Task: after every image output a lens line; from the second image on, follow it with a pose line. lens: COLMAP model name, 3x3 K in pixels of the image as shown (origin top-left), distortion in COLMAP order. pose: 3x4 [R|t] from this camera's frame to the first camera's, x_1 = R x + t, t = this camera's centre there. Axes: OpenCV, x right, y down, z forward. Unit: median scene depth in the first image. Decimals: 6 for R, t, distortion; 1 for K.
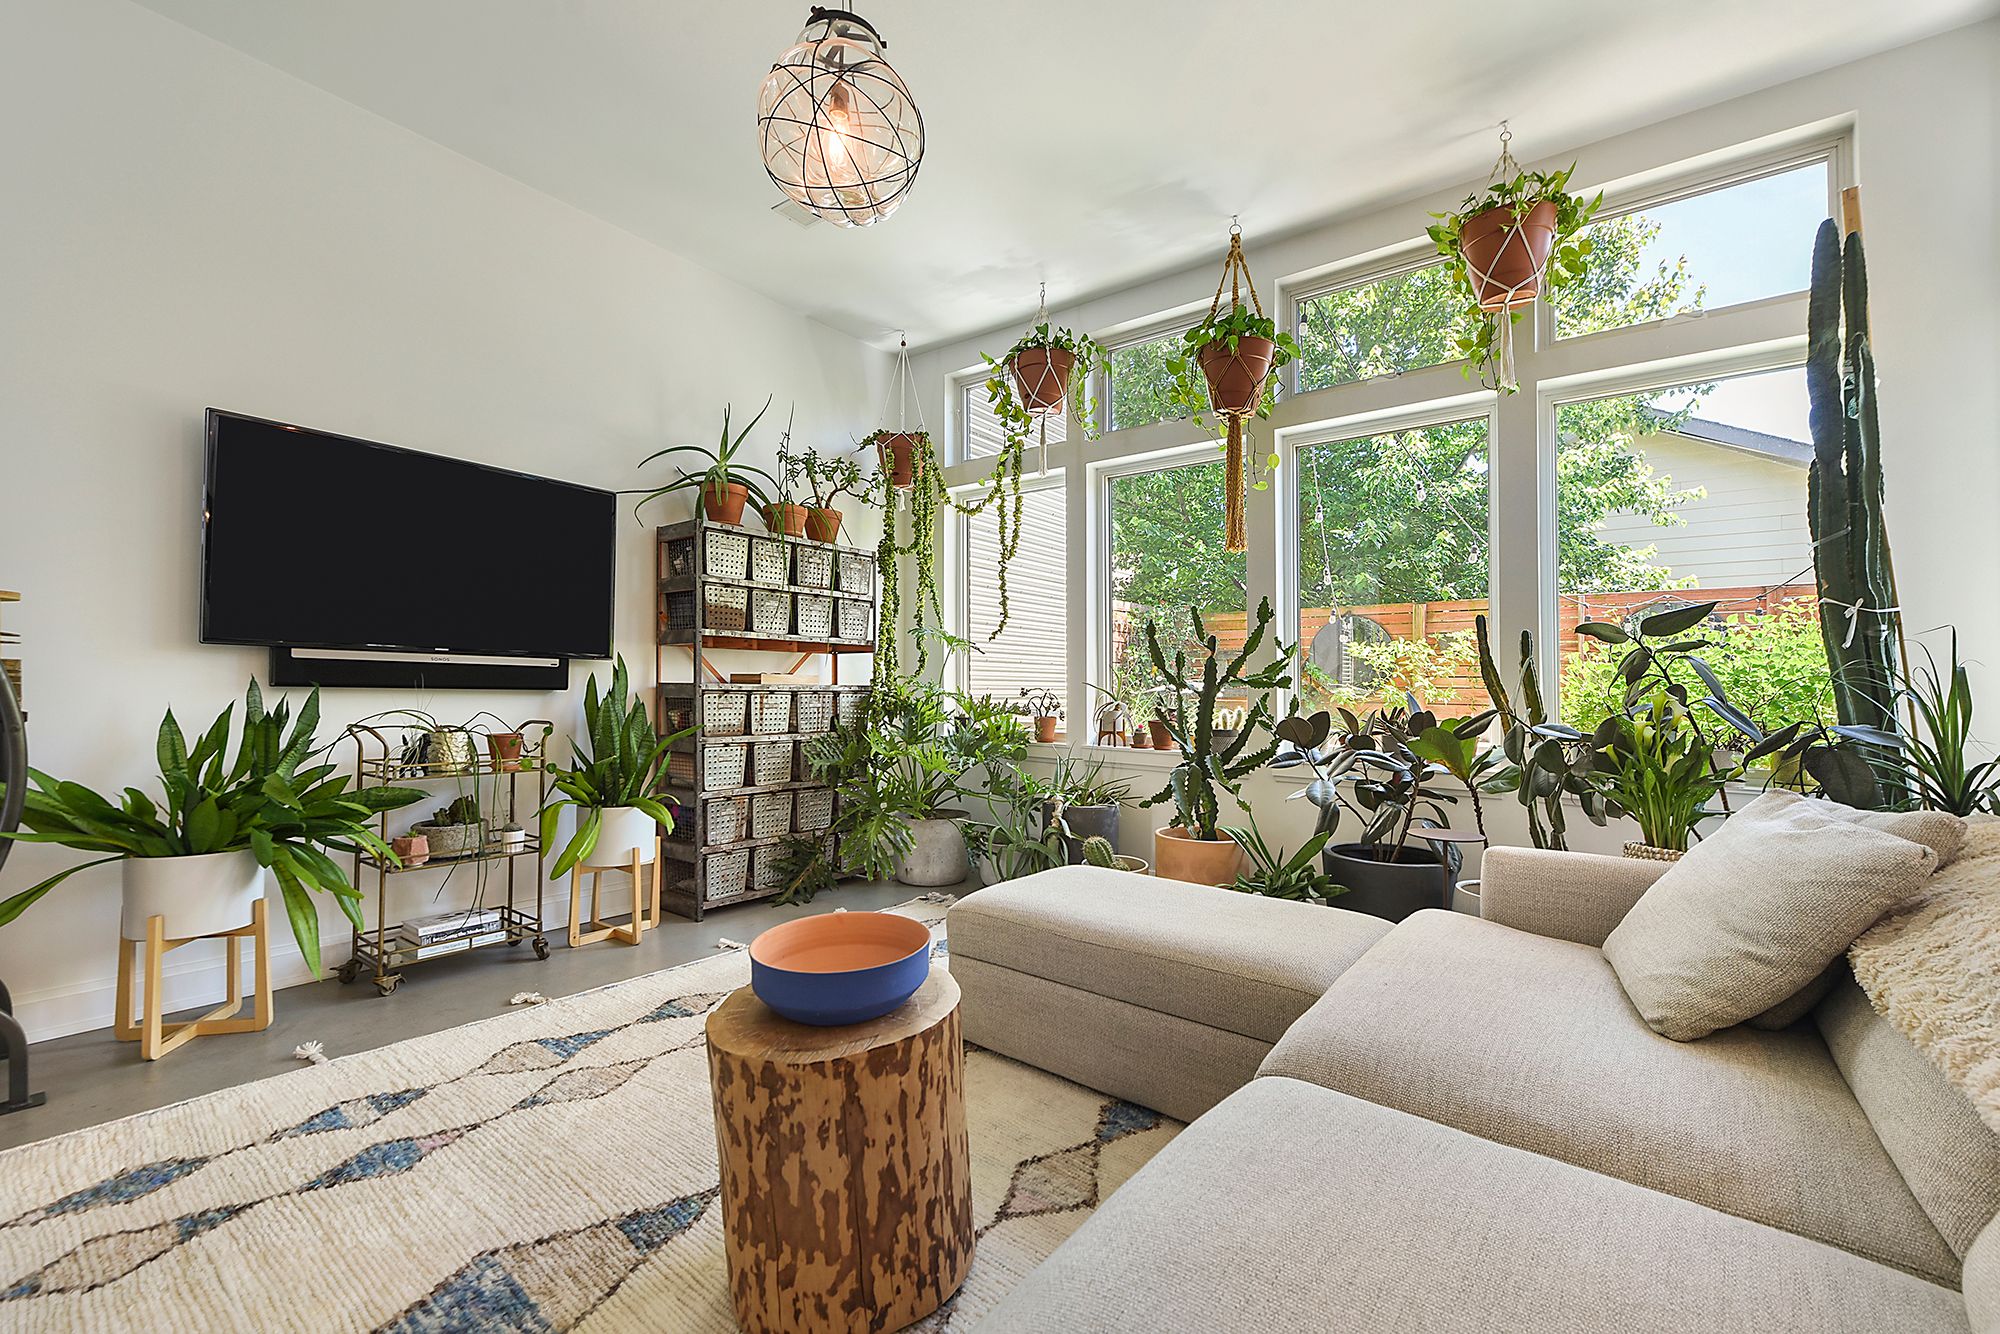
lens RADIAL K [[768.1, 0, 1024.6], [0, 768.1, 679.8], [0, 0, 1]] dist [0.003584, -0.000362]
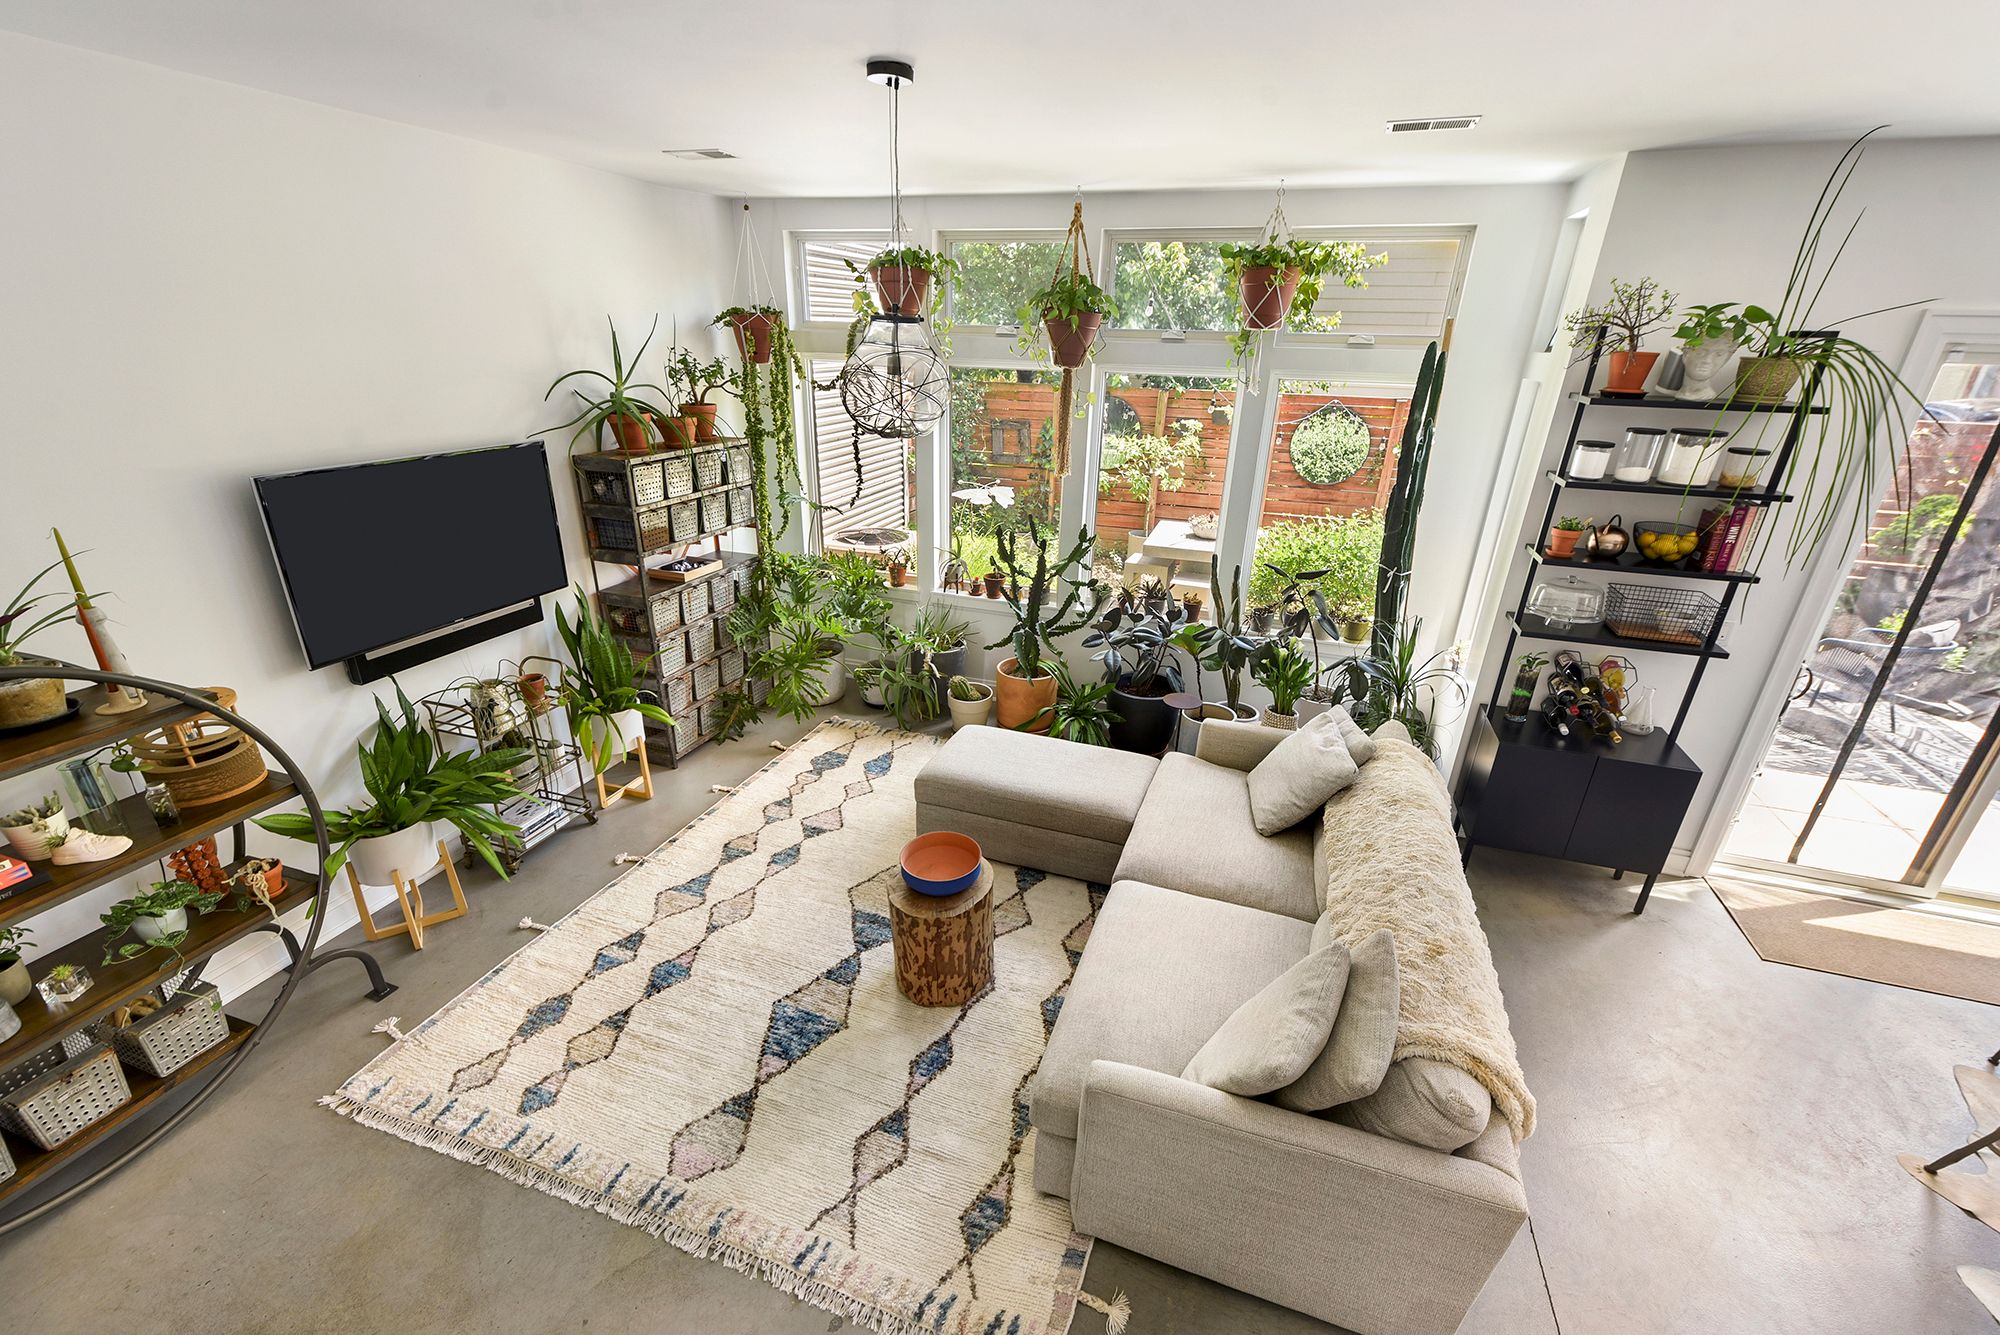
lens RADIAL K [[793.6, 0, 1000.0], [0, 793.6, 667.5], [0, 0, 1]] dist [0.001971, 0.000051]
pose [[0.949391, -0.096460, 0.298919, -0.266278], [-0.032879, 0.915928, 0.399994, -0.395144], [-0.312371, -0.389578, 0.866402, -0.290313]]
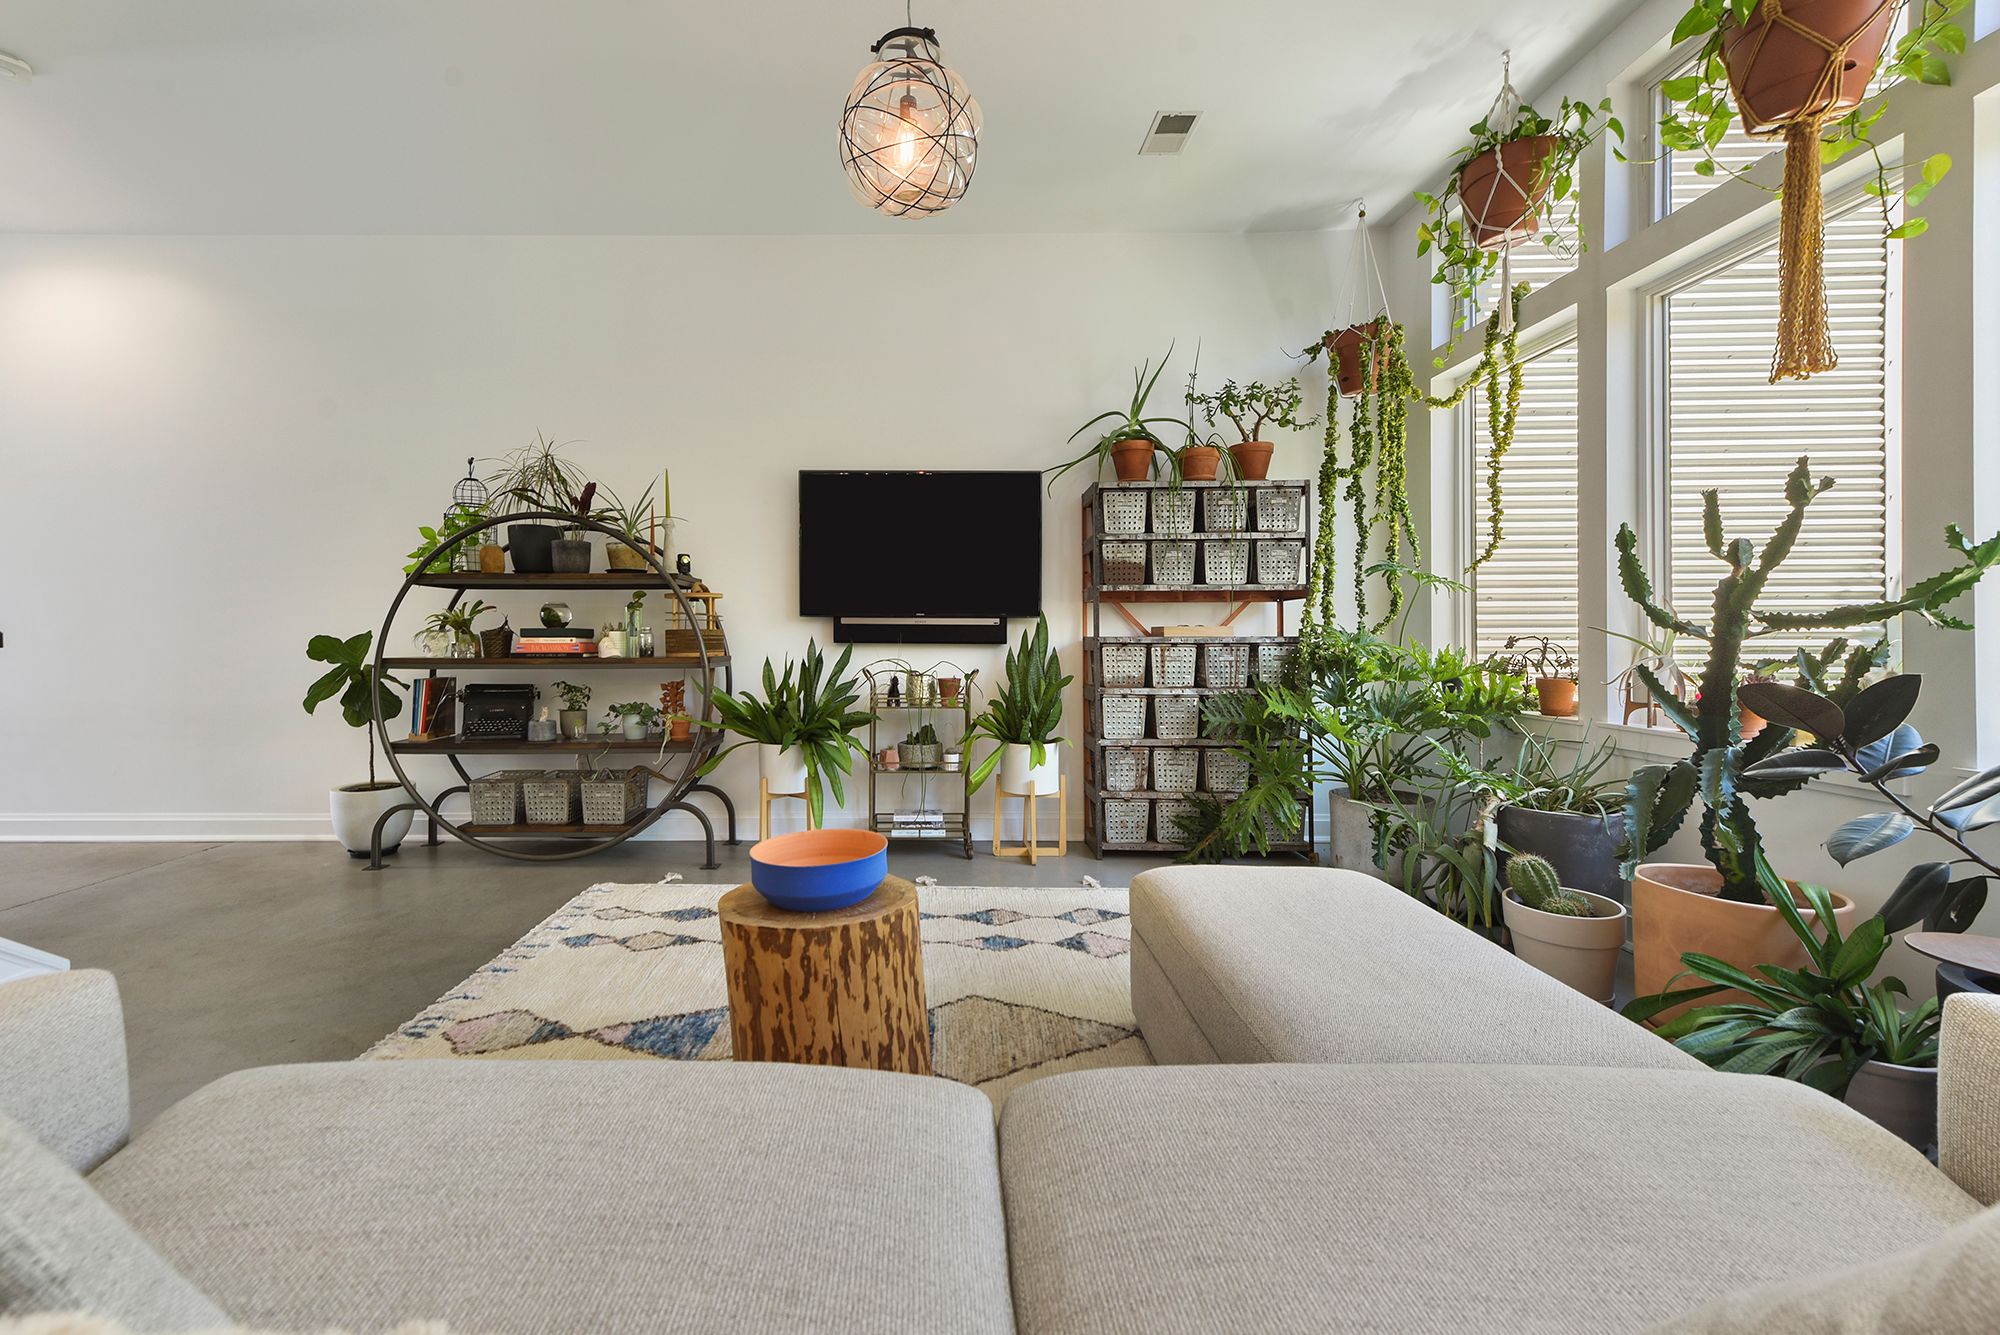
lens RADIAL K [[842.3, 0, 986.1], [0, 842.3, 647.6], [0, 0, 1]] dist [0.025543, -0.000060]
pose [[0.599839, -0.004013, -0.800111, 0.399859], [0.017993, 0.999802, 0.008474, 0.006499], [0.799918, -0.019479, 0.599793, 0.166949]]
